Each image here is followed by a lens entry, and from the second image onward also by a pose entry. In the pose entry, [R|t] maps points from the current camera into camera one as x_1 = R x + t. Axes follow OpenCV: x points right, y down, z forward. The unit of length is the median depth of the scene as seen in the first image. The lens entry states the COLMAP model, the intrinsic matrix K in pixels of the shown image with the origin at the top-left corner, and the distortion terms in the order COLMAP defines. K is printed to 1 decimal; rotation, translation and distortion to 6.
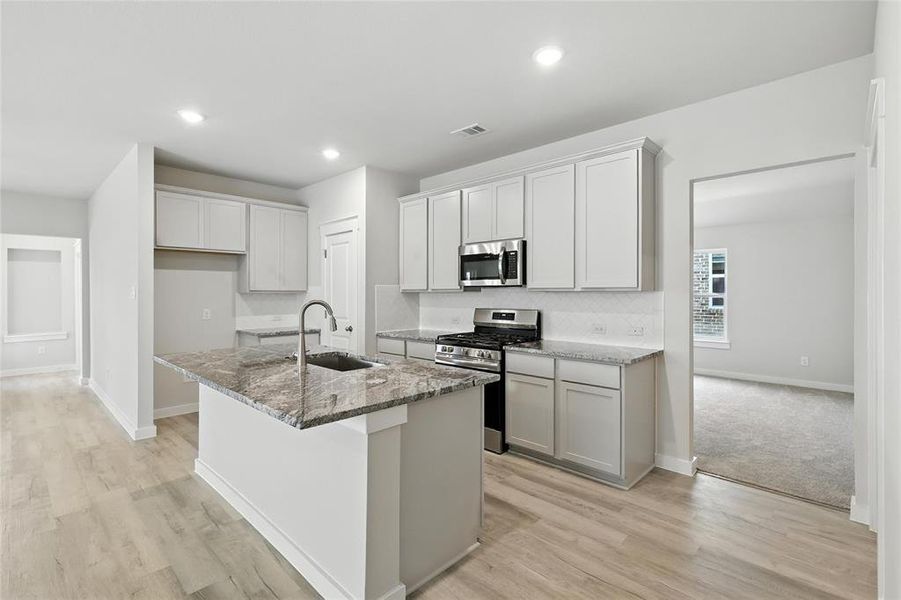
lens RADIAL K [[415.2, 0, 451.3], [0, 415.2, 292.5], [0, 0, 1]] dist [0.002735, 0.000505]
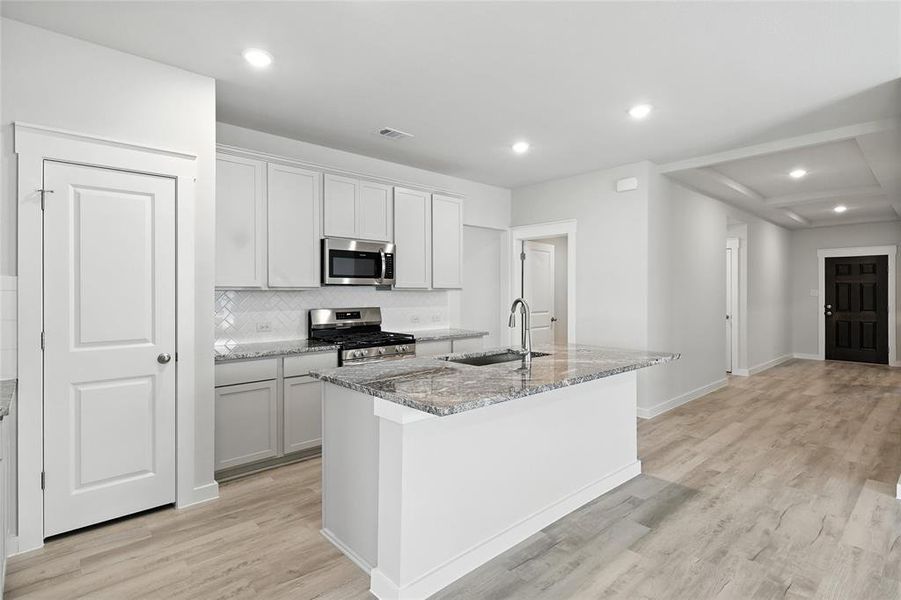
lens RADIAL K [[450.1, 0, 452.3], [0, 450.1, 292.4], [0, 0, 1]] dist [0.002988, 0.000440]
pose [[0.070652, 0.000788, 0.997501, -0.928191], [-0.000600, 1.000000, -0.000747, 0.002738], [-0.997501, -0.000546, 0.070652, 0.683940]]
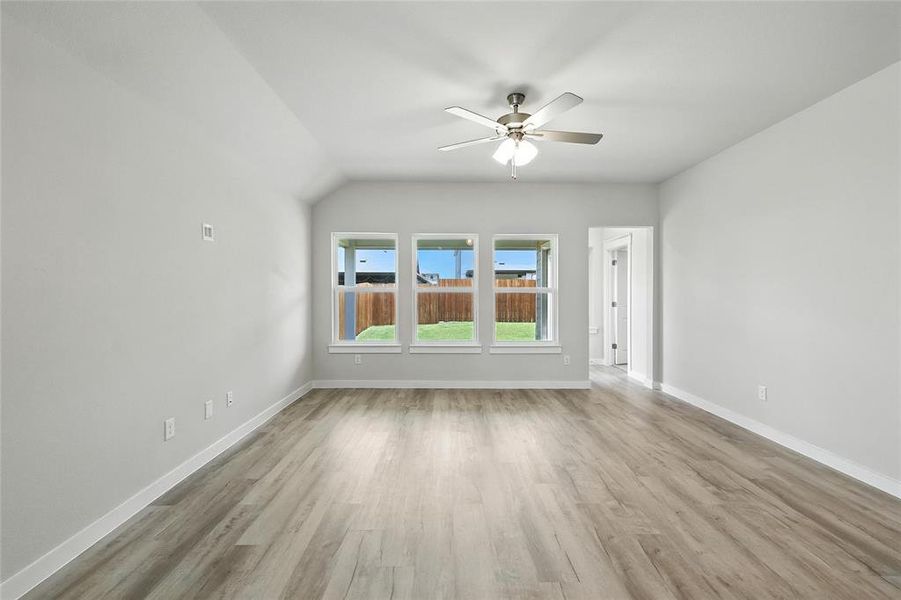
lens RADIAL K [[394.5, 0, 451.2], [0, 394.5, 294.7], [0, 0, 1]] dist [0.003368, 0.000021]
pose [[0.696626, 0.007415, -0.717396, -0.884658], [-0.005407, 0.999972, 0.005086, 0.022502], [0.717414, 0.000336, 0.696647, 0.143184]]
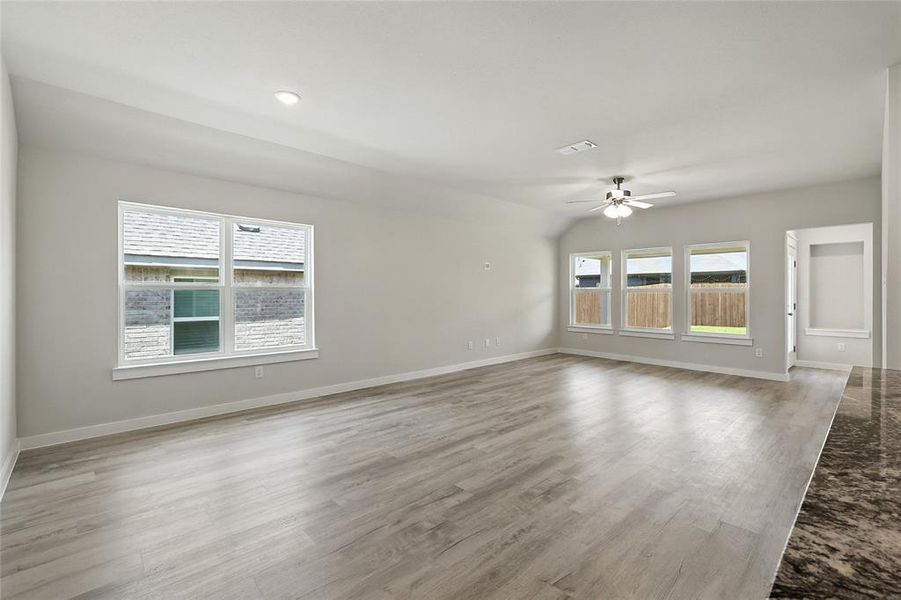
lens RADIAL K [[394.5, 0, 451.2], [0, 394.5, 294.7], [0, 0, 1]] dist [0.003368, 0.000021]
pose [[-0.064393, 0.006924, -0.997901, -0.028866], [-0.002383, 0.999972, 0.007092, 0.023332], [0.997922, 0.002835, -0.064375, 0.284438]]
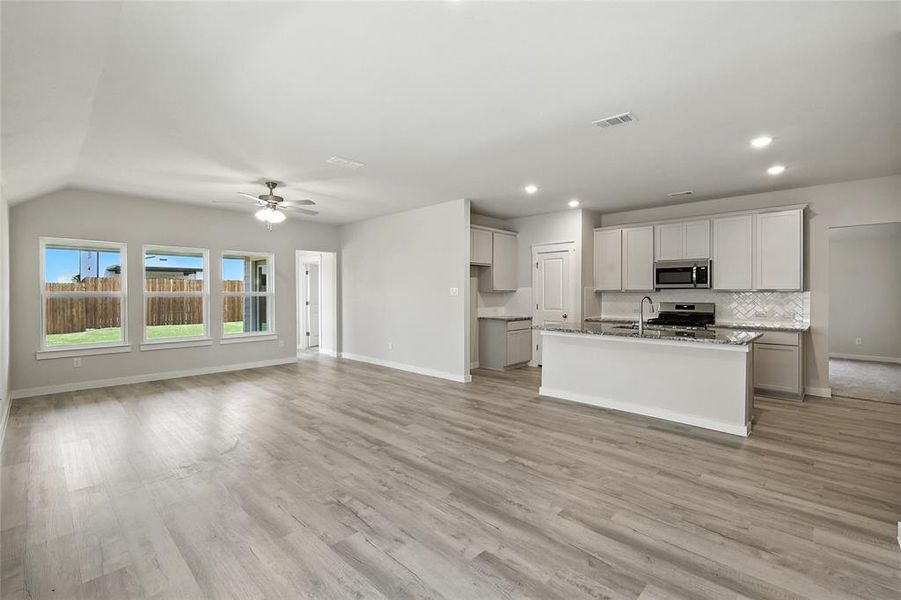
lens RADIAL K [[400.0, 0, 451.3], [0, 400.0, 293.1], [0, 0, 1]] dist [0.002337, 0.000258]
pose [[0.999966, 0.002345, -0.007931, -0.749169], [-0.002340, 0.999997, 0.000638, 0.004893], [0.007933, -0.000620, 0.999968, -0.518615]]
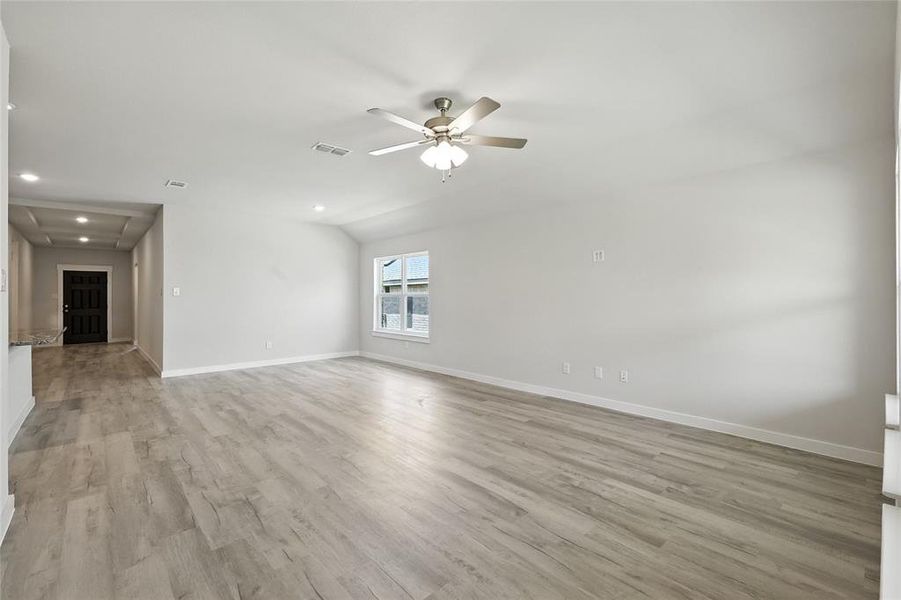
lens RADIAL K [[394.5, 0, 451.2], [0, 394.5, 294.7], [0, 0, 1]] dist [0.003368, 0.000021]
pose [[-0.996942, 0.007060, 0.077822, -1.397448], [0.006587, 0.999958, -0.006330, 0.026696], [-0.077863, -0.005798, -0.996947, 1.467595]]
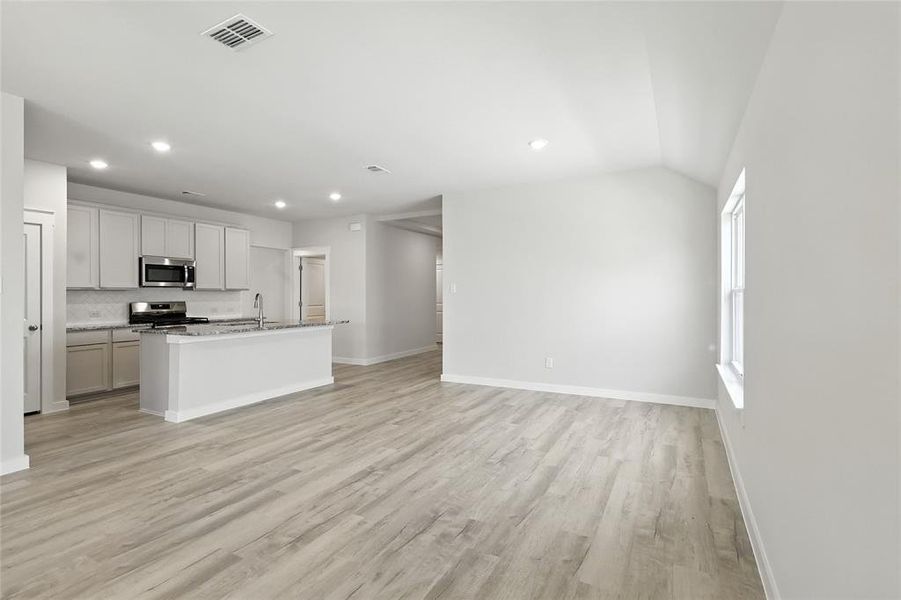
lens RADIAL K [[432.3, 0, 451.3], [0, 432.3, 293.4], [0, 0, 1]] dist [0.001917, 0.000465]
pose [[-0.266632, 0.006324, 0.963778, -1.681437], [0.005308, 0.999973, -0.005093, 0.022747], [-0.963784, 0.003758, -0.266658, 0.404601]]
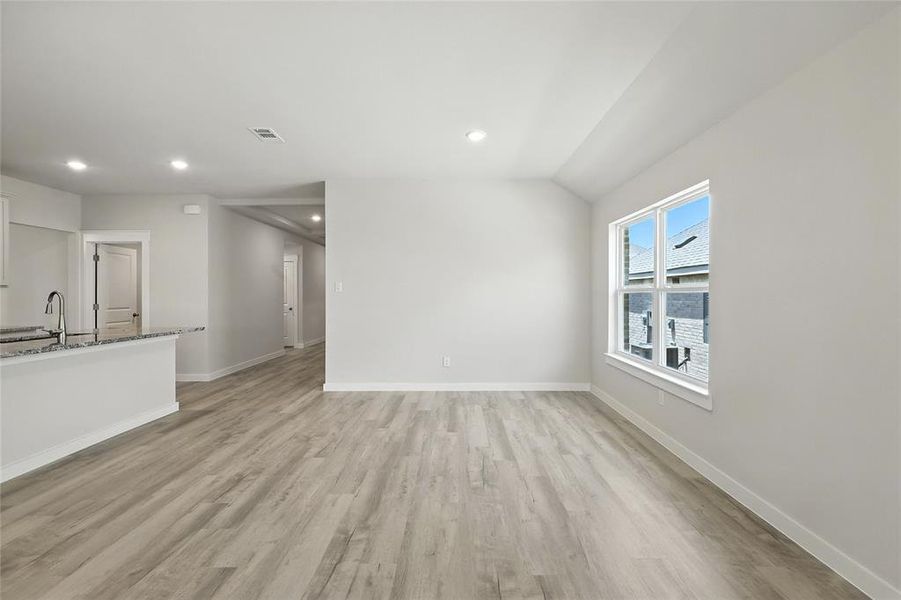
lens RADIAL K [[394.5, 0, 451.2], [0, 394.5, 294.7], [0, 0, 1]] dist [0.003368, 0.000021]
pose [[-0.677907, 0.004046, 0.735136, -1.366656], [0.005595, 0.999984, -0.000344, 0.024342], [-0.735126, 0.003880, -0.677919, 0.580086]]
